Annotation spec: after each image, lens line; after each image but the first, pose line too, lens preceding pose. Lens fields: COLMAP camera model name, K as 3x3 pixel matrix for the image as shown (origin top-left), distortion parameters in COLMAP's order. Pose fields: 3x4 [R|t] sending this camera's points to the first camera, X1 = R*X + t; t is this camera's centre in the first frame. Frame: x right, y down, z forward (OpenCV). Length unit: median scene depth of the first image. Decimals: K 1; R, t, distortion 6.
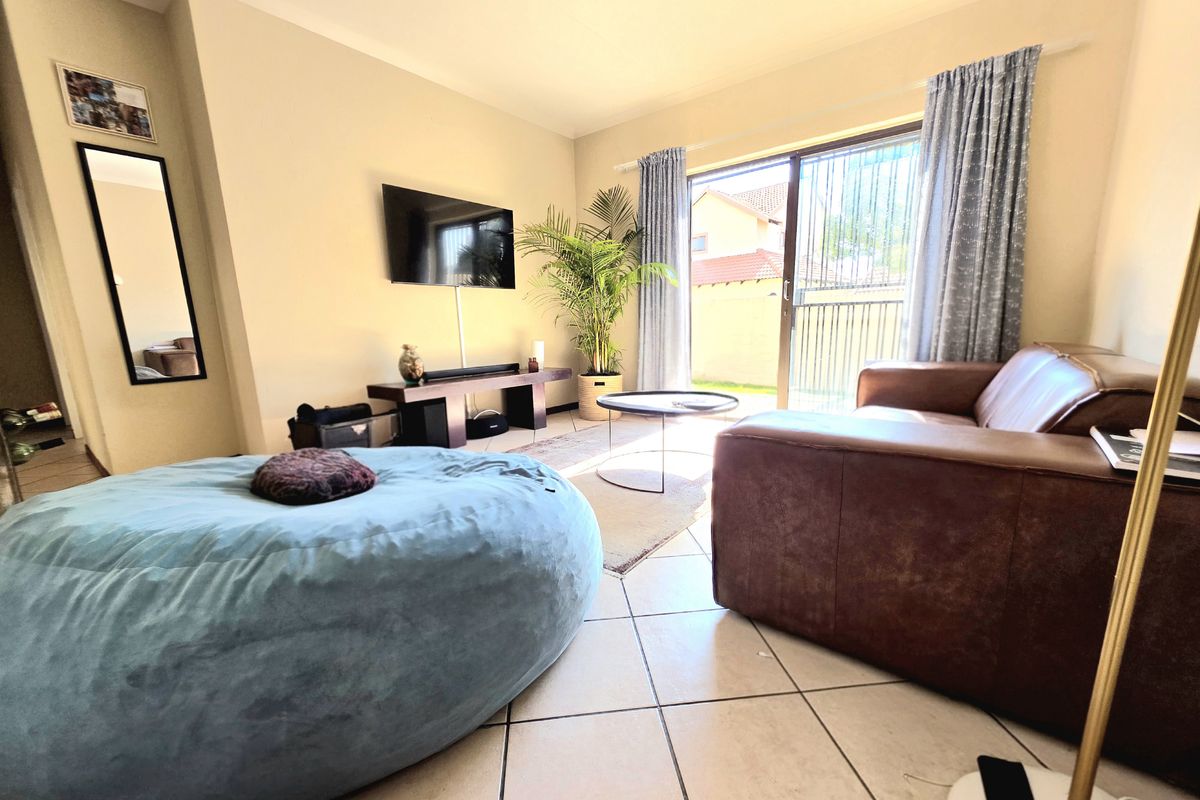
lens RADIAL K [[482.1, 0, 606.2], [0, 482.1, 411.7], [0, 0, 1]] dist [-0.000307, 0.000113]
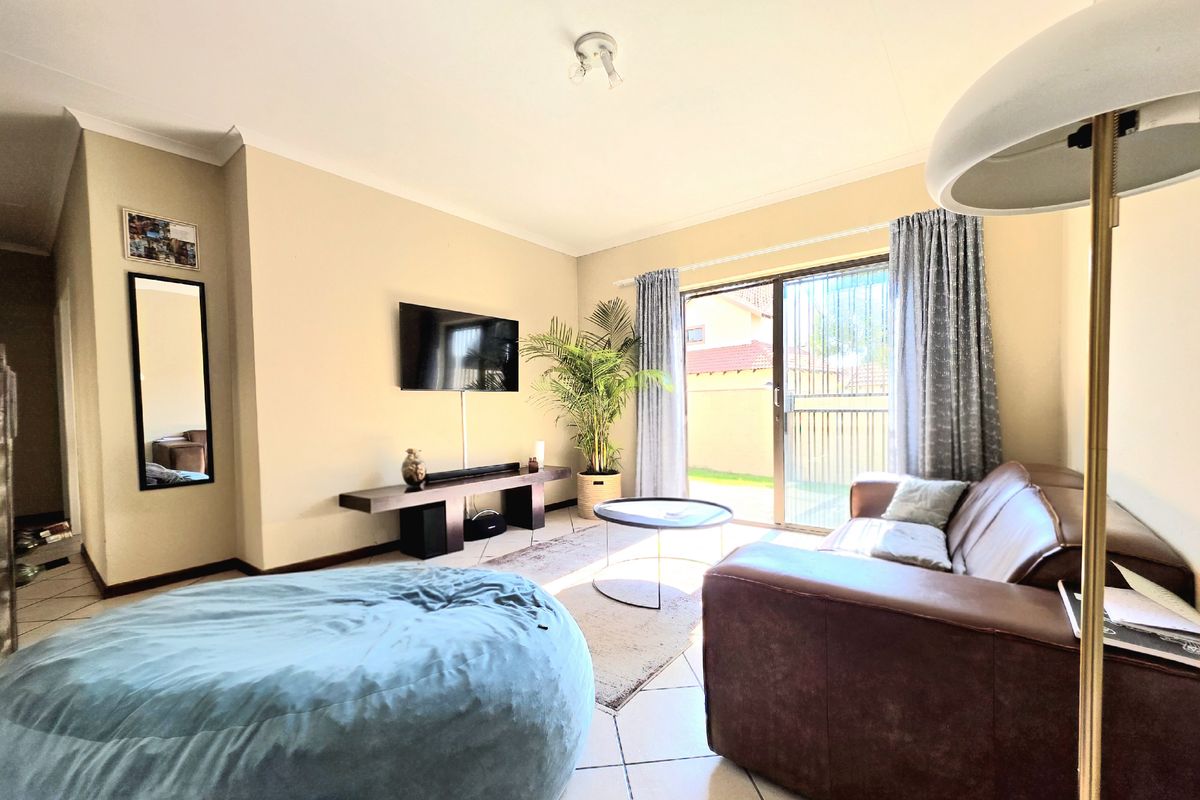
lens RADIAL K [[482.1, 0, 606.2], [0, 482.1, 411.7], [0, 0, 1]] dist [-0.000307, 0.000113]
pose [[0.999983, 0.004566, -0.003554, 0.009837], [-0.005098, 0.985798, -0.167856, -0.061640], [0.002737, 0.167872, 0.985805, -0.040682]]
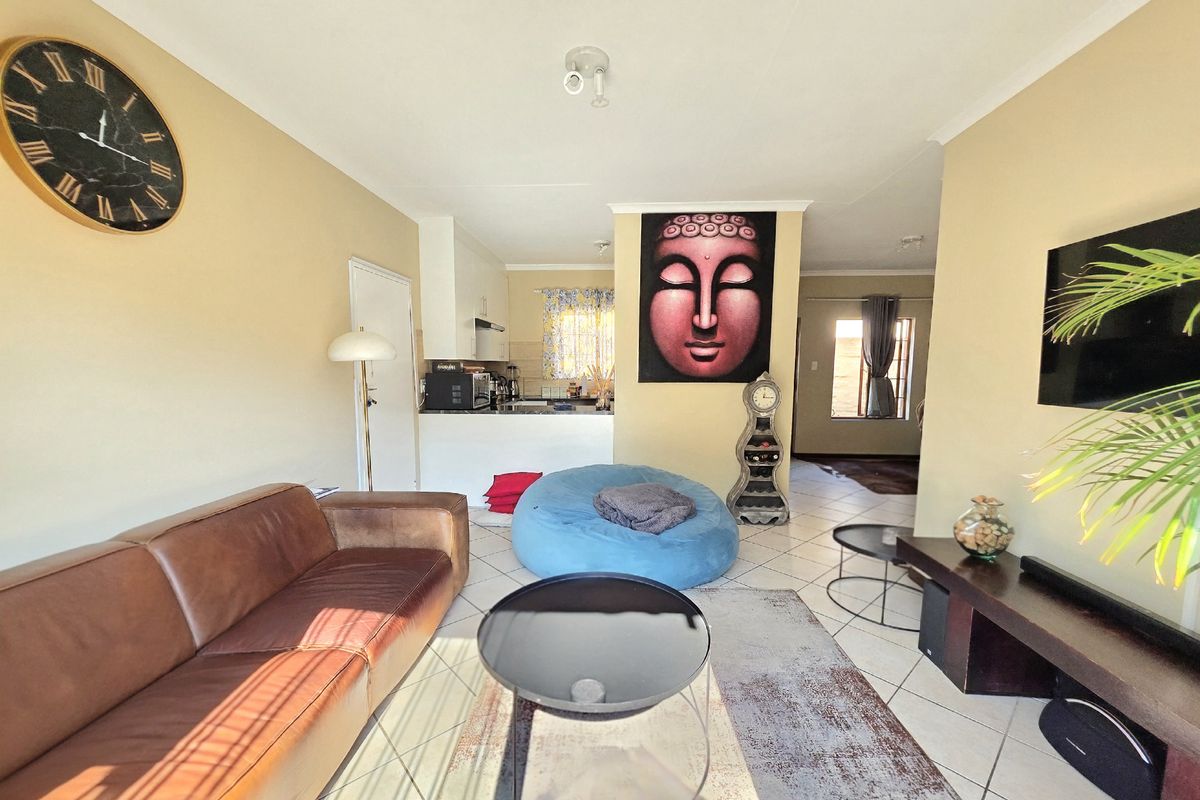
lens RADIAL K [[463.7, 0, 600.1], [0, 463.7, 420.9], [0, 0, 1]] dist [-0.000651, -0.000070]
pose [[-0.798614, 0.088995, -0.595227, 0.480977], [-0.099946, 0.955663, 0.276982, -0.477648], [0.593486, 0.280692, -0.754312, 1.506187]]
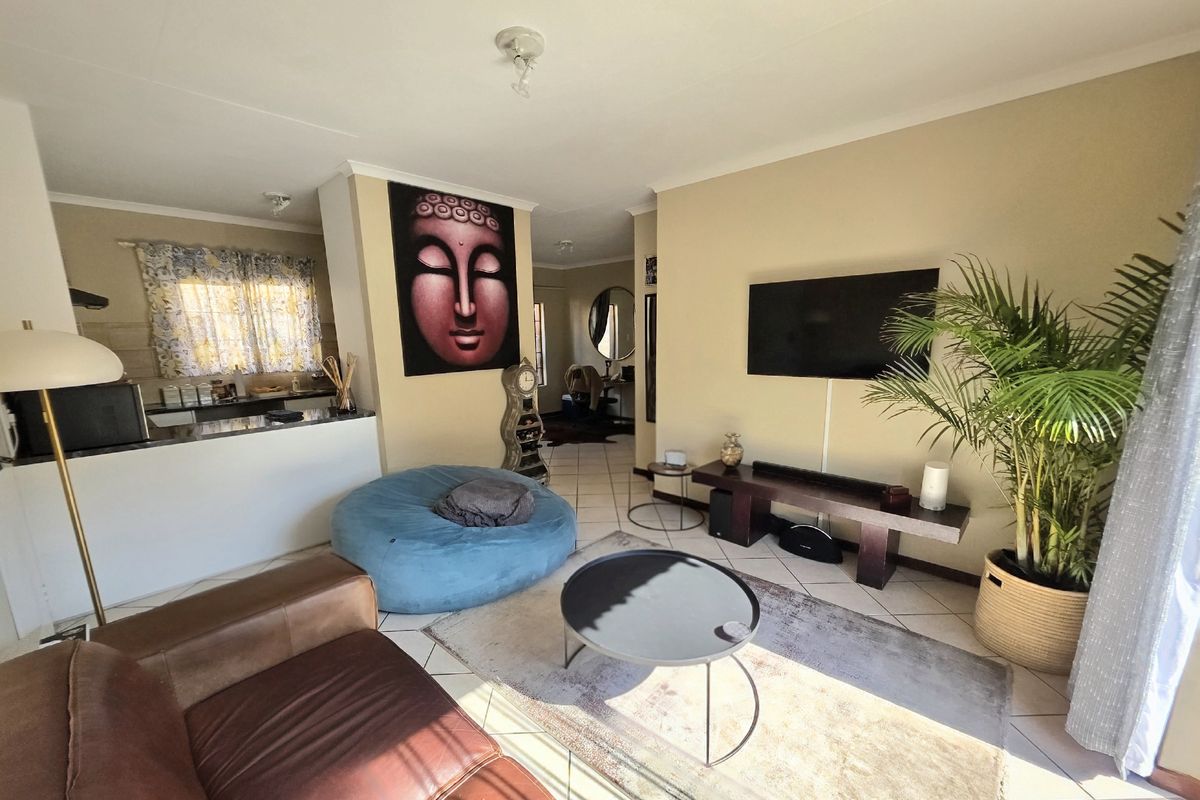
lens RADIAL K [[461.8, 0, 599.8], [0, 461.8, 427.6], [0, 0, 1]] dist [0.000551, -0.000001]
pose [[-0.069950, 0.221345, -0.972684, 0.807167], [-0.167841, 0.958560, 0.230201, -0.450697], [0.983329, 0.179359, -0.029900, 0.979967]]
